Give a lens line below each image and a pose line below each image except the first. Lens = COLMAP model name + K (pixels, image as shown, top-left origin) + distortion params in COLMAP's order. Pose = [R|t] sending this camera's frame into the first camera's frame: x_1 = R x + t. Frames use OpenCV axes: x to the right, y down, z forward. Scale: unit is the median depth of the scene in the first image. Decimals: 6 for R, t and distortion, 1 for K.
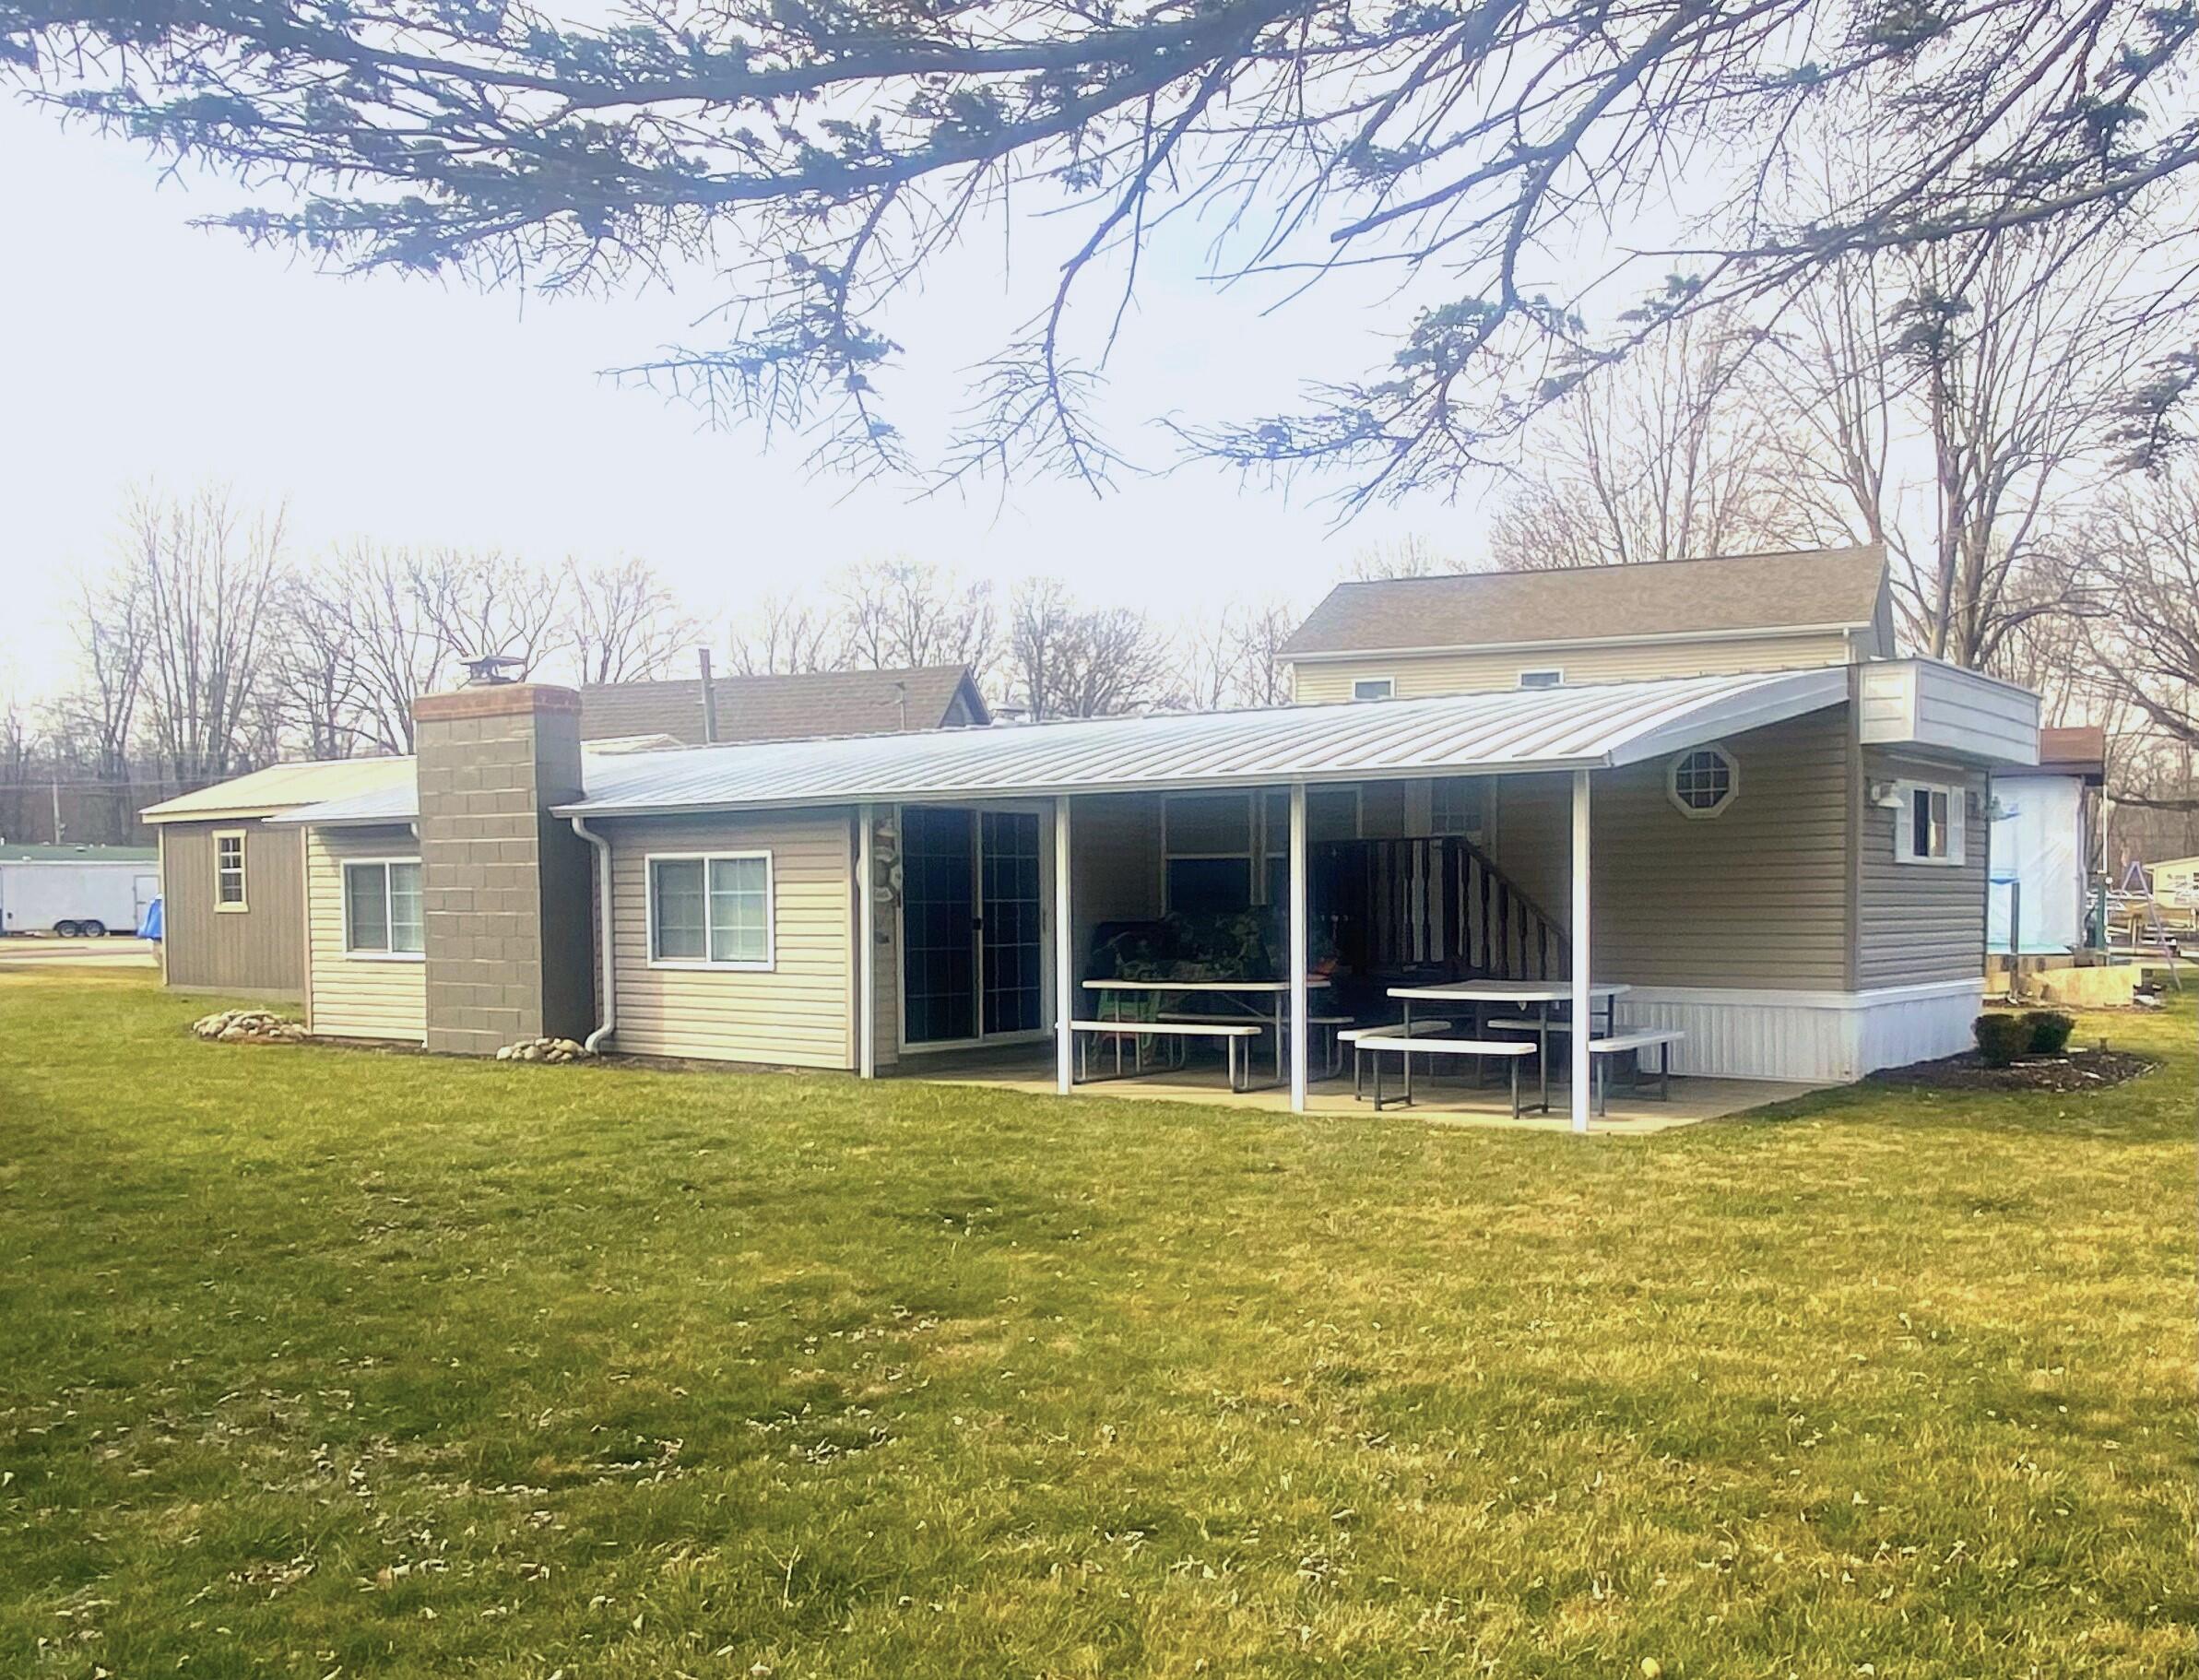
lens RADIAL K [[1838.7, 0, 1166.8], [0, 1838.7, 989.1], [0, 0, 1]] dist [0.149633, -0.325812]
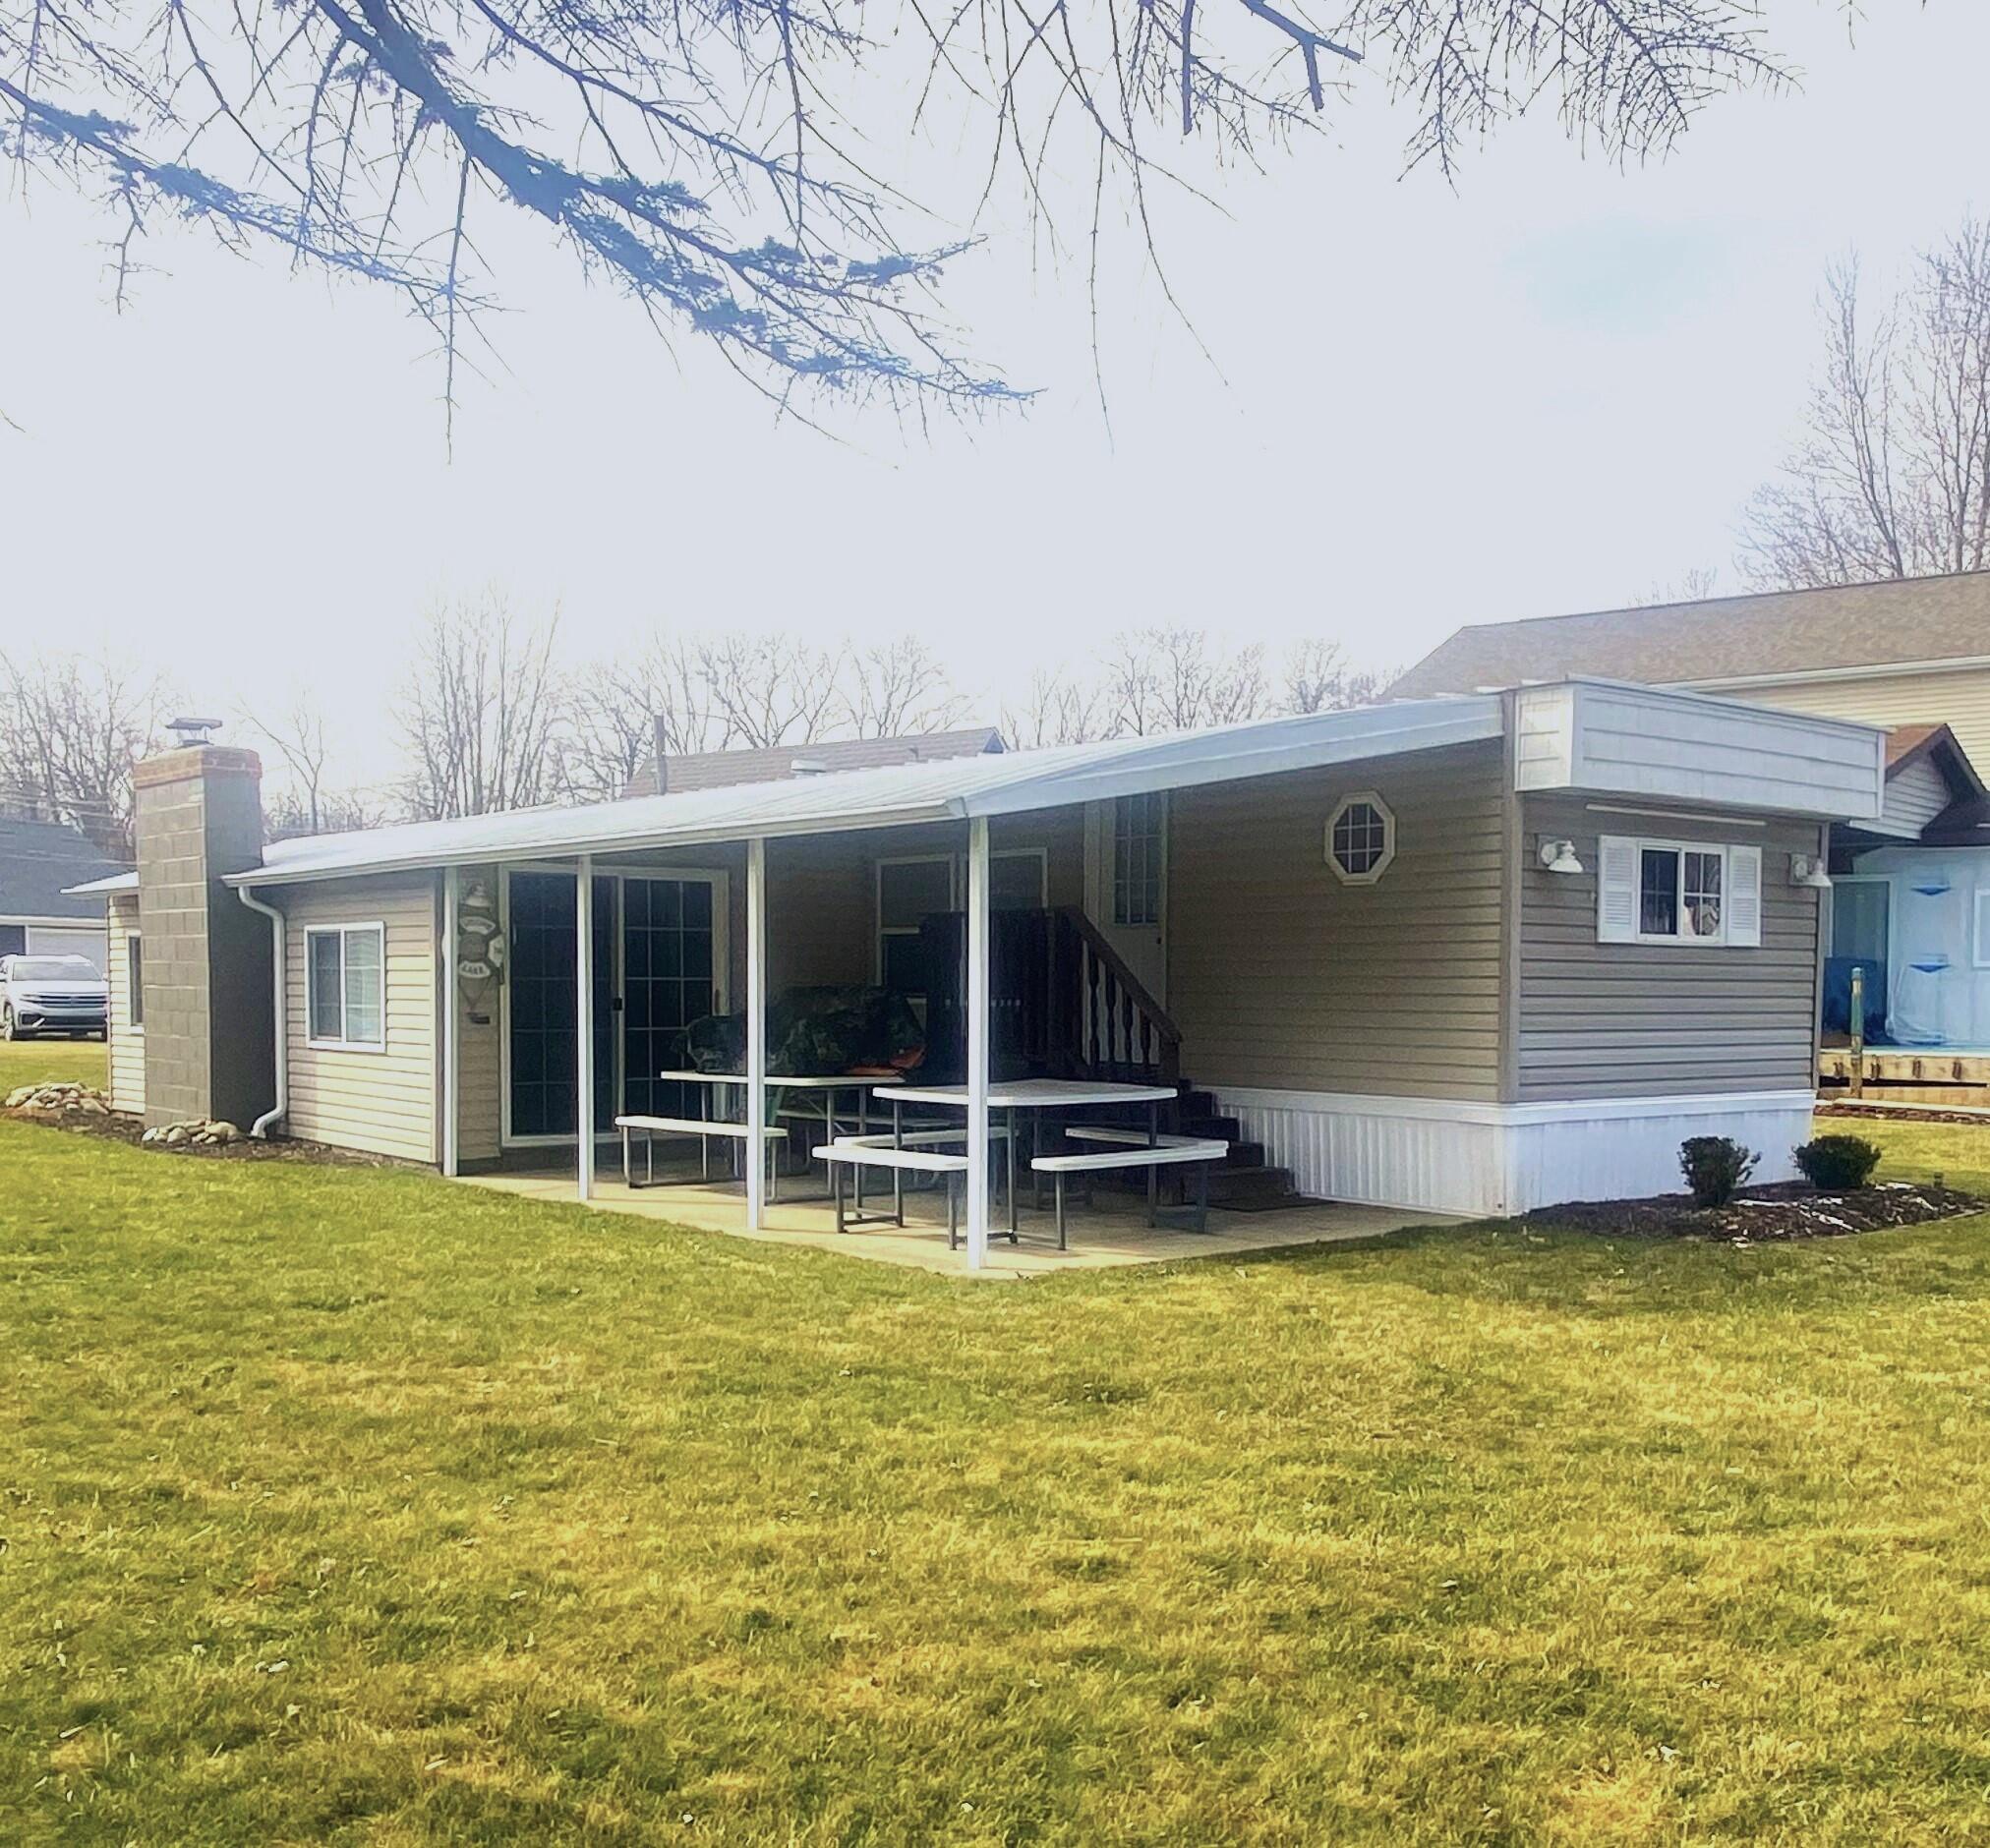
lens RADIAL K [[1951.6, 0, 1001.6], [0, 1951.6, 1075.1], [0, 0, 1]] dist [0.047457, 0.003770]
pose [[0.975399, 0.020512, -0.219488, 0.301368], [-0.020656, 0.999785, 0.001639, -0.006889], [0.219475, 0.002935, 0.975614, 0.124278]]
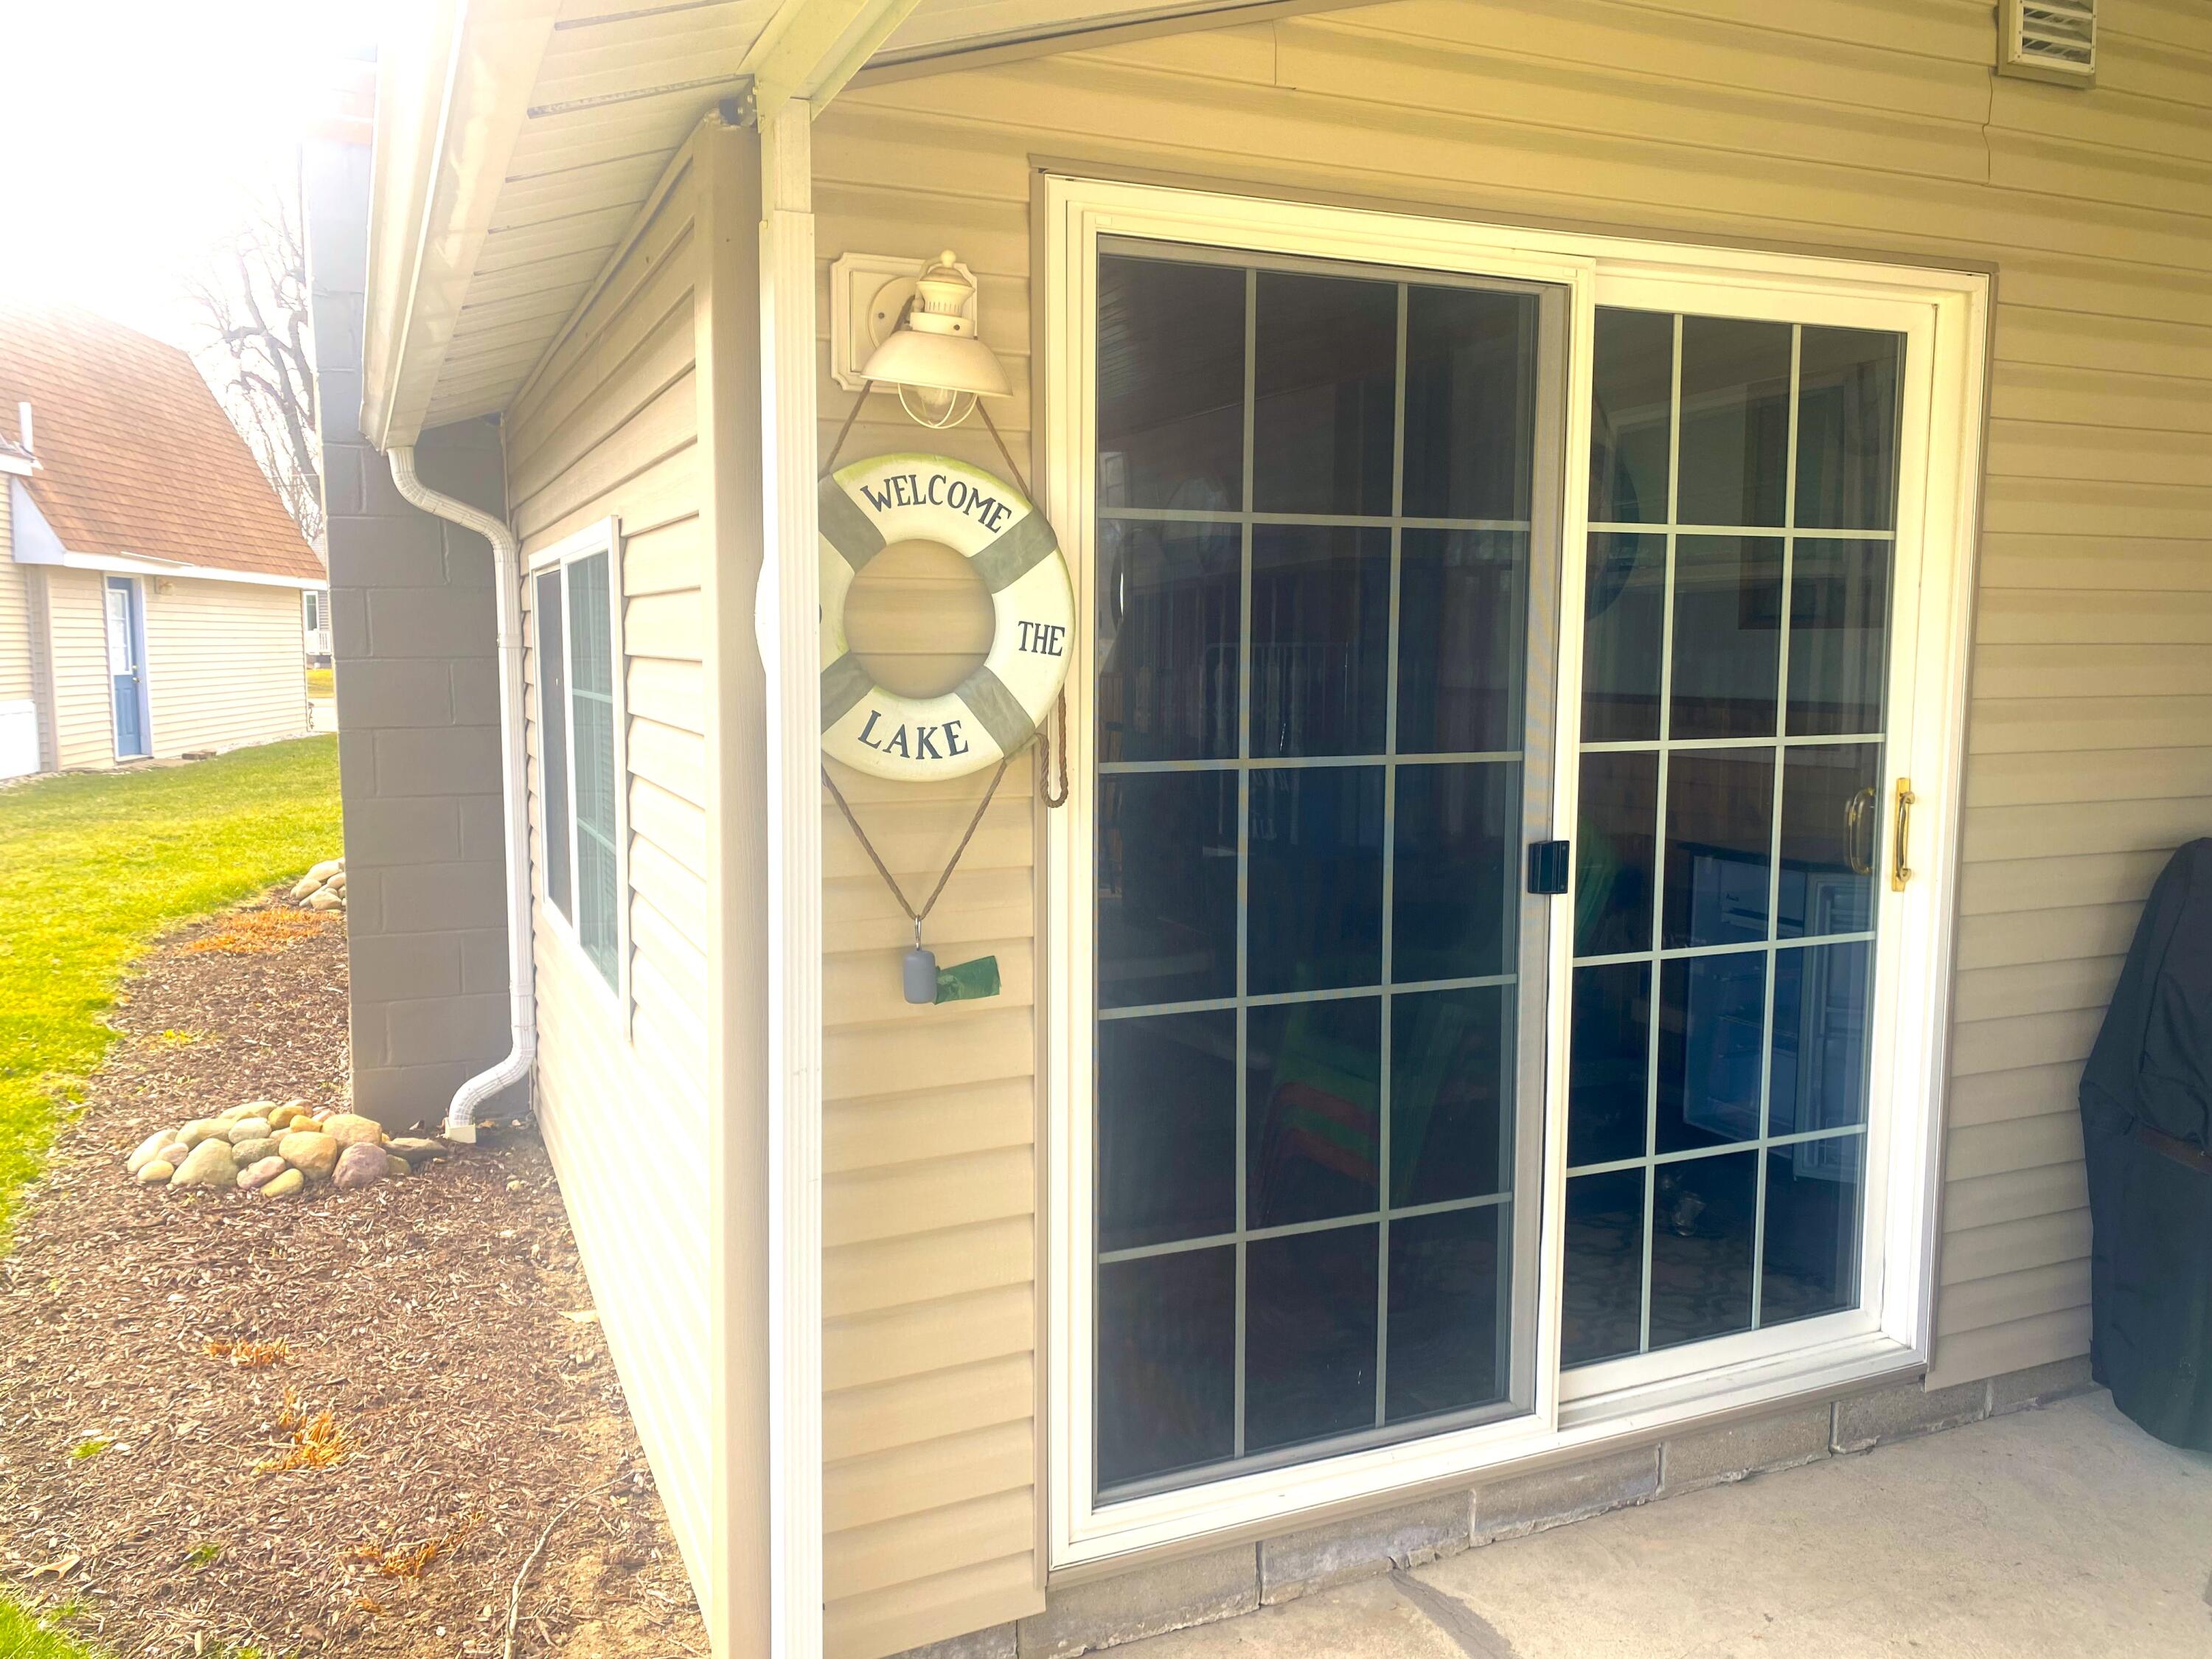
lens RADIAL K [[1675.6, 0, 1106.0], [0, 1675.6, 829.5], [0, 0, 1]] dist [-0.003165, -0.001278]
pose [[0.888813, 0.054787, -0.454983, -0.064808], [-0.028856, 0.997549, 0.063749, -0.052436], [0.457360, -0.043532, 0.888215, 0.853163]]
